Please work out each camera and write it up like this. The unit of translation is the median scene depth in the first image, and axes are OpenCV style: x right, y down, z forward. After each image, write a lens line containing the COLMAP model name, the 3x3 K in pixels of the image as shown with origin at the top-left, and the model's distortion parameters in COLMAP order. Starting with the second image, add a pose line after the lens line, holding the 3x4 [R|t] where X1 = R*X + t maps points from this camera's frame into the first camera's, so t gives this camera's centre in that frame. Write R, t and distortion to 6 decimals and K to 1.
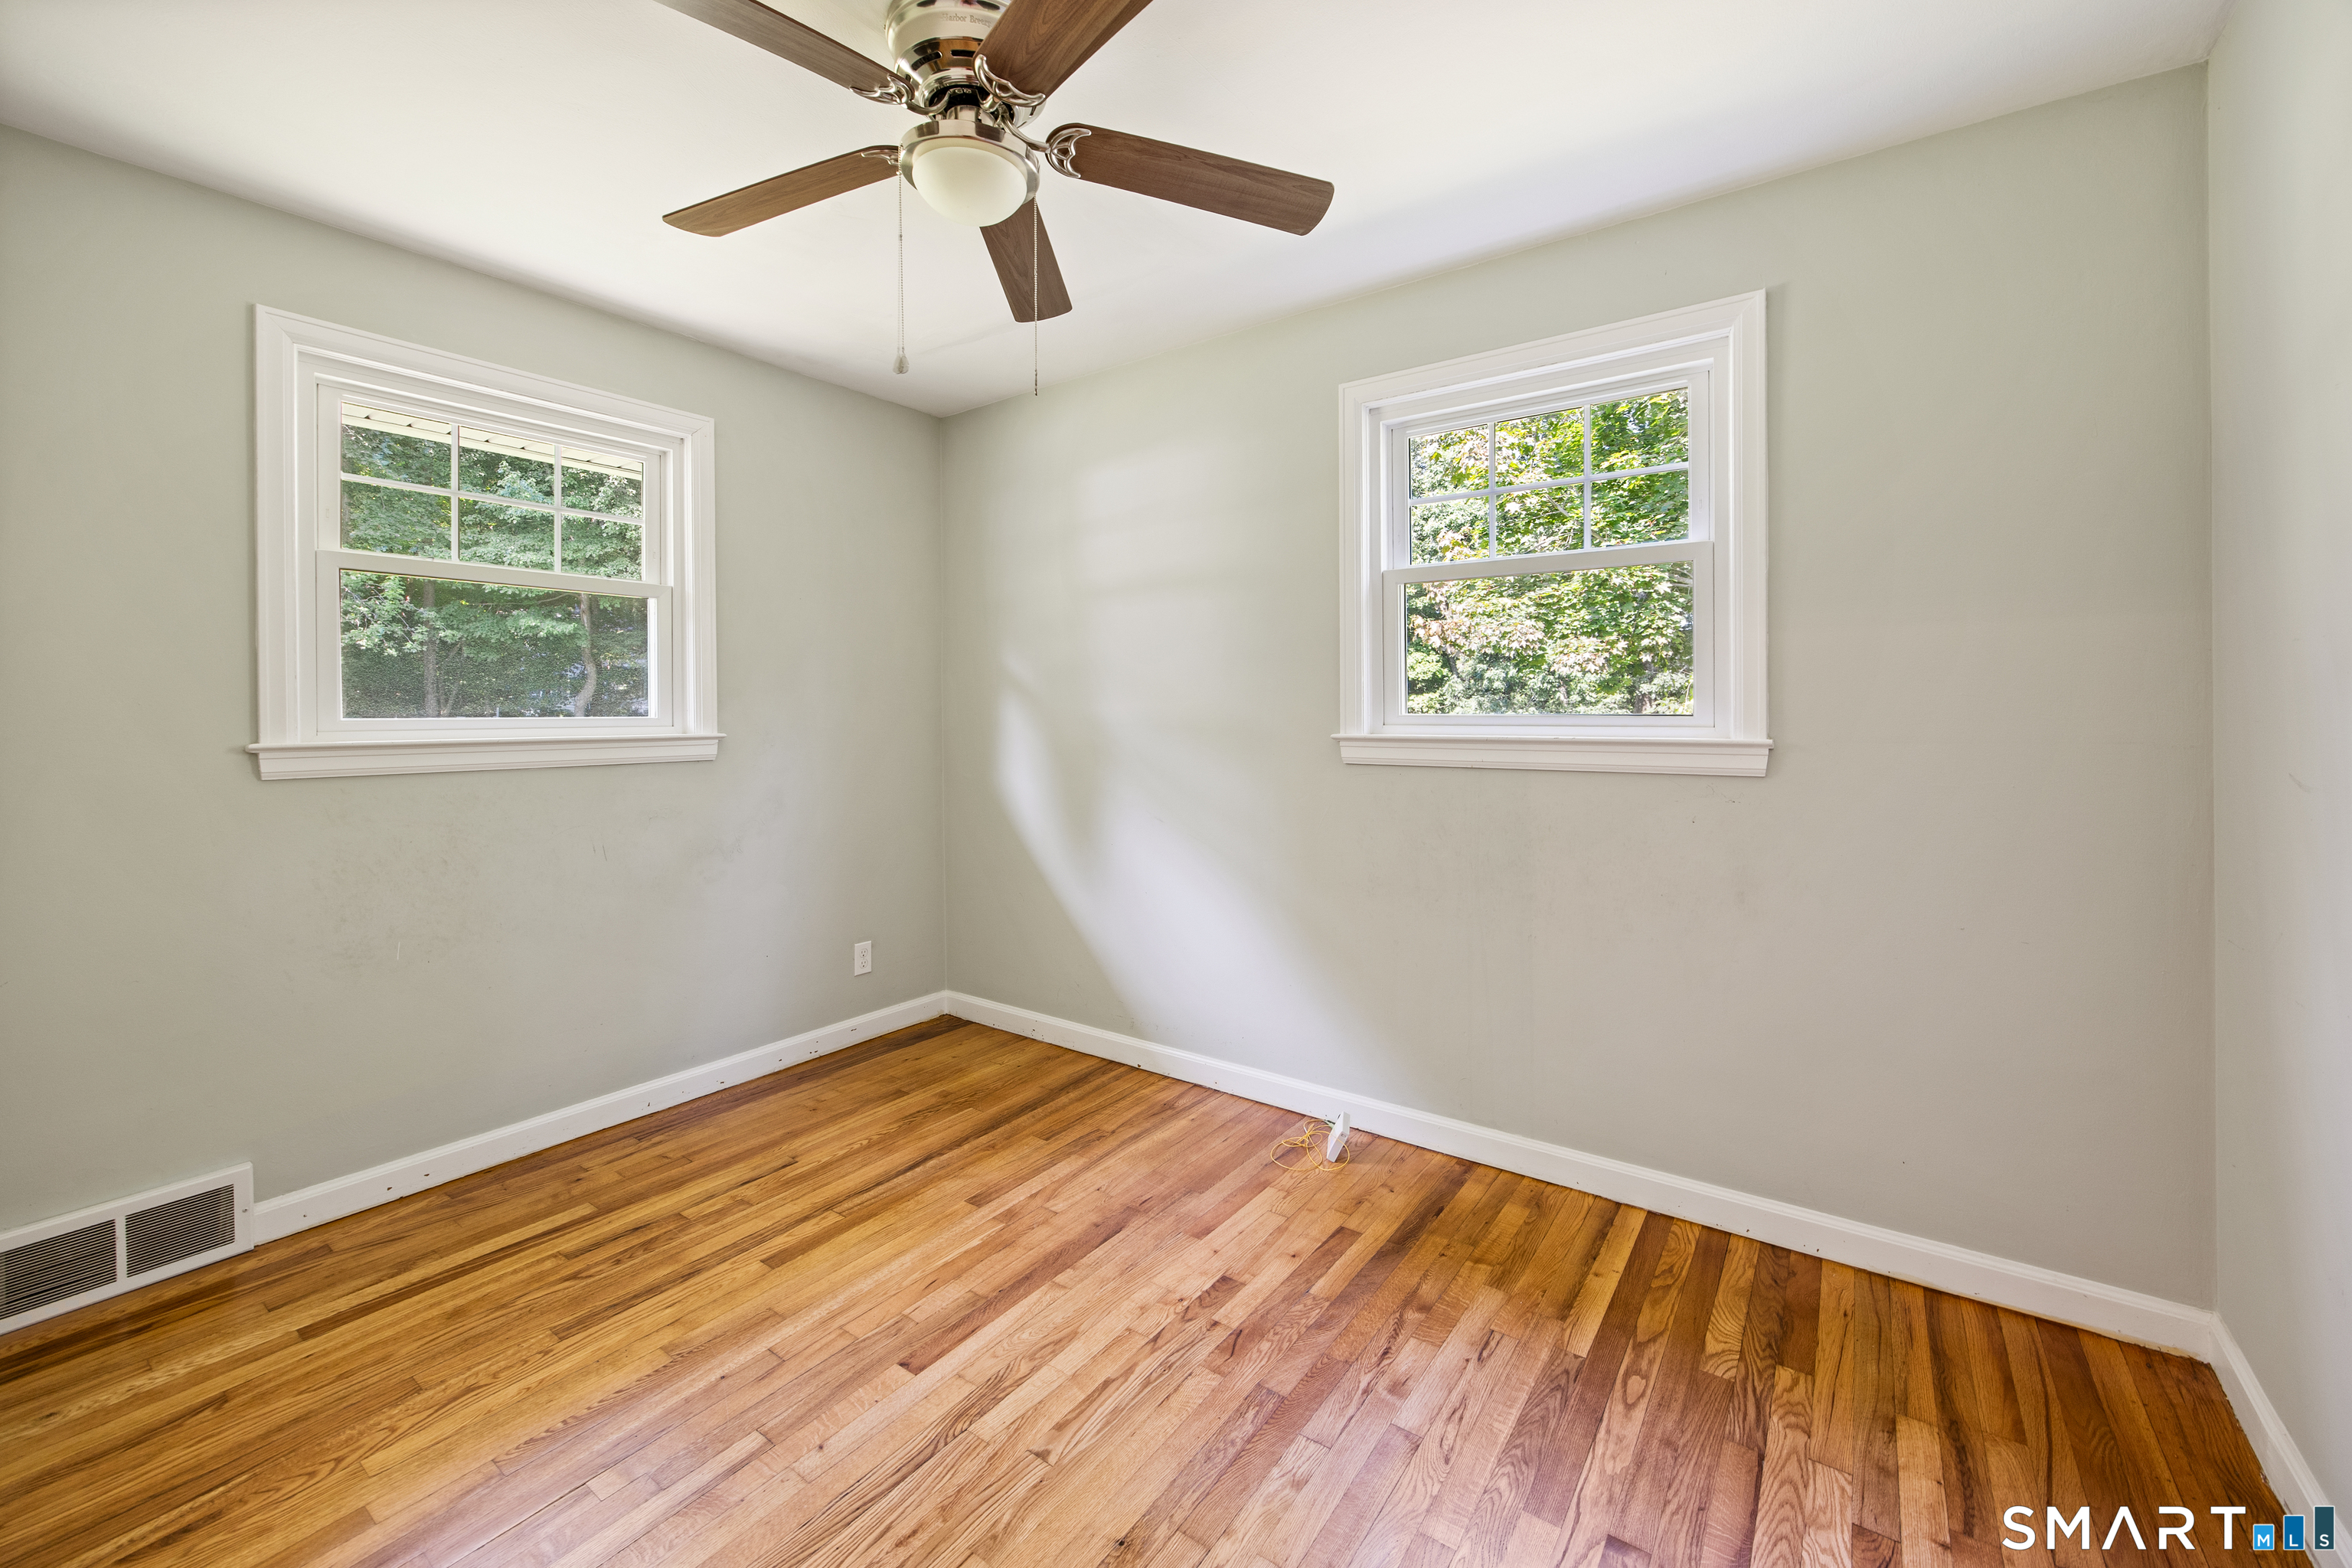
lens RADIAL K [[942.3, 0, 1200.1], [0, 942.3, 710.7], [0, 0, 1]] dist [-0.000963, -0.000266]
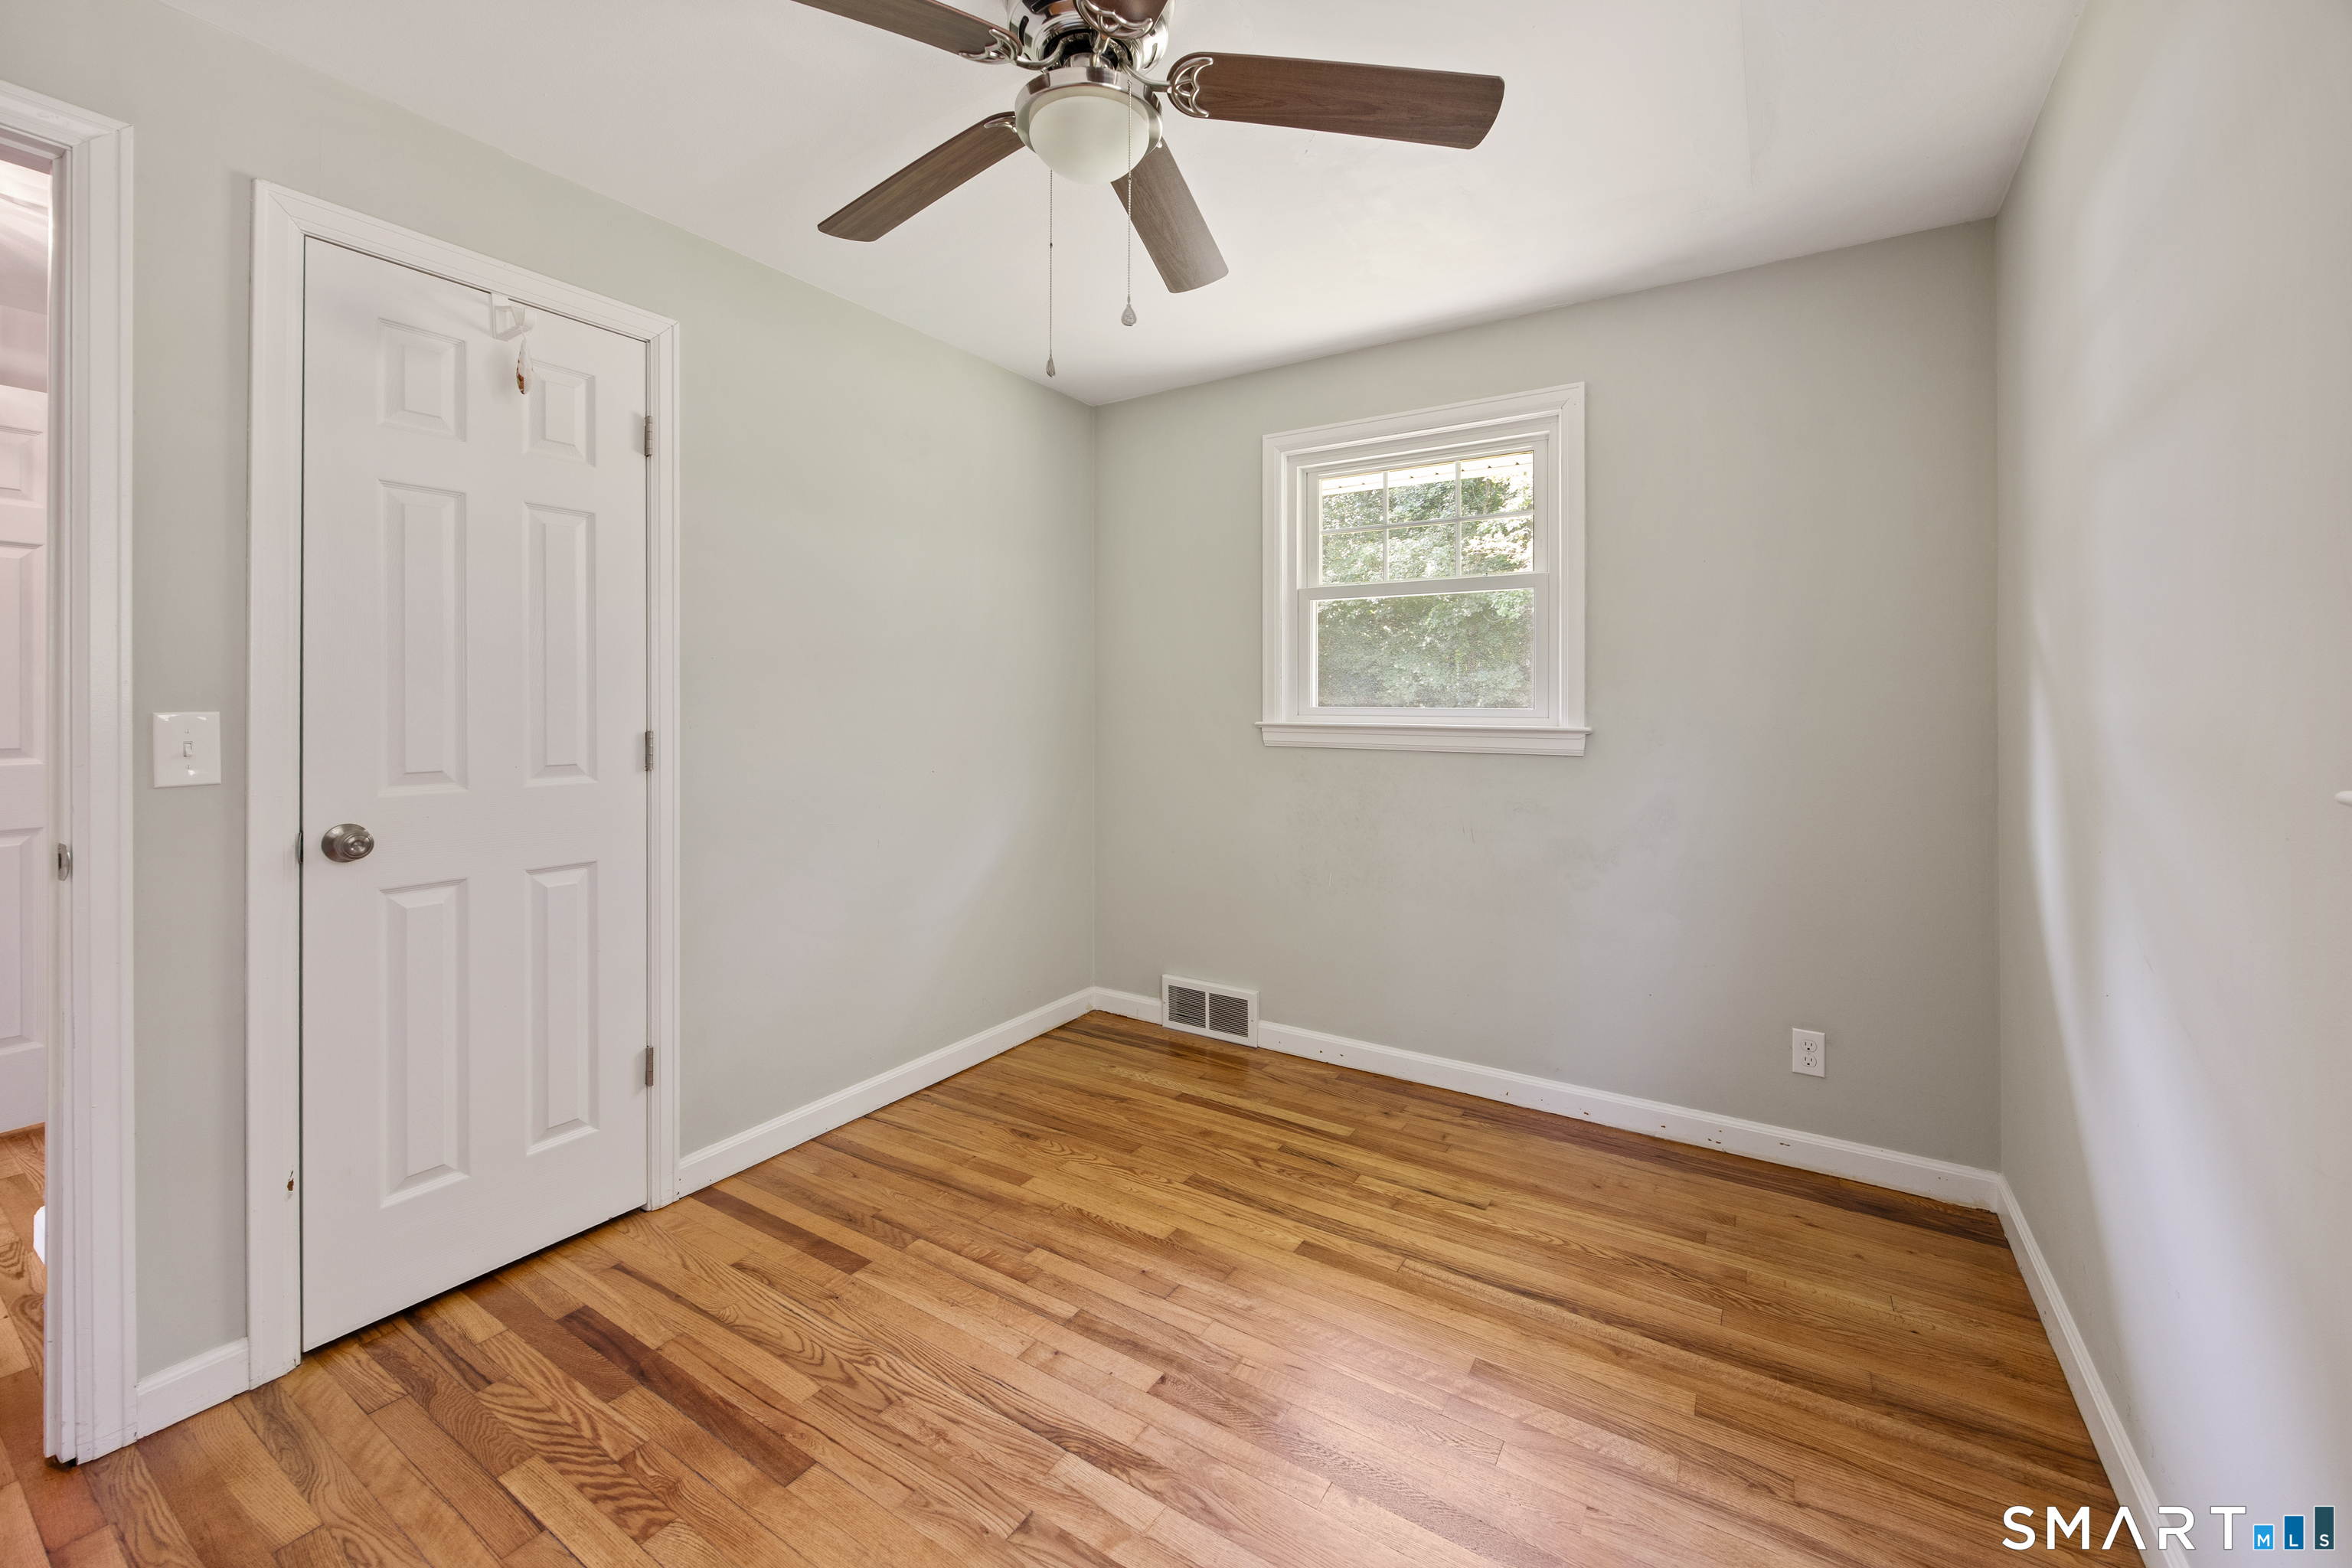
lens RADIAL K [[942.3, 0, 1177.6], [0, 942.3, 704.8], [0, 0, 1]] dist [-0.000963, -0.000266]
pose [[0.039448, 0.007007, -0.999197, 0.532524], [-0.005000, 0.999964, 0.006815, -0.002211], [0.999209, 0.004727, 0.039481, 0.804846]]
